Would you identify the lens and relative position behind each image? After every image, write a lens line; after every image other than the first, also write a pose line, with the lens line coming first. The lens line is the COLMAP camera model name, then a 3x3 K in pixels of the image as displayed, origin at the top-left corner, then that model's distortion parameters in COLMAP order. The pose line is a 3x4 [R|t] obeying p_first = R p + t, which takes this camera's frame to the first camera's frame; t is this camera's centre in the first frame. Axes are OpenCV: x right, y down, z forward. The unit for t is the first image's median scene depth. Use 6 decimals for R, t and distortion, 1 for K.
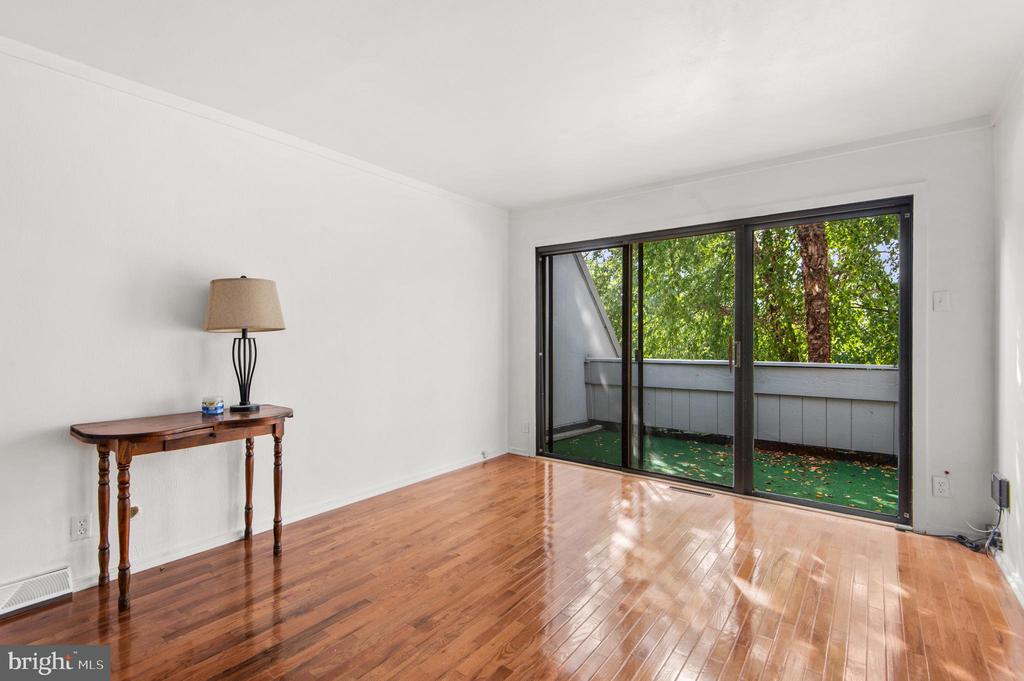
lens RADIAL K [[470.7, 0, 512.2], [0, 470.7, 338.4], [0, 0, 1]] dist [-0.004803, -0.000631]
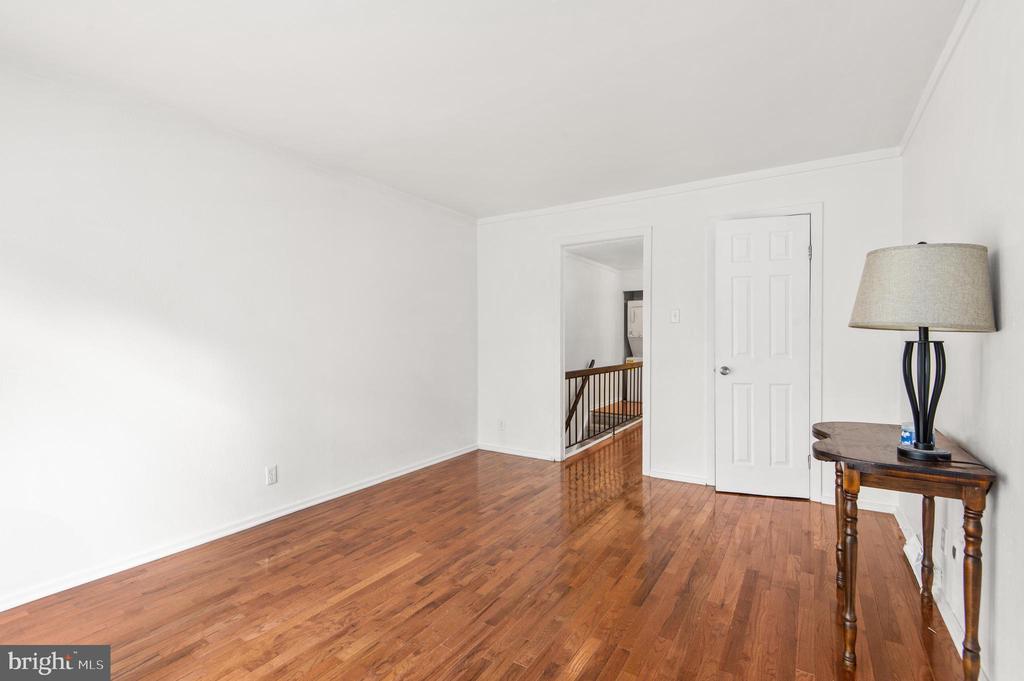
lens RADIAL K [[470.7, 0, 512.2], [0, 470.7, 339.1], [0, 0, 1]] dist [-0.004803, -0.000631]
pose [[-0.996255, 0.000121, -0.086468, 0.035460], [-0.000253, 0.999991, 0.004314, -0.007571], [0.086467, 0.004320, -0.996245, 1.944522]]
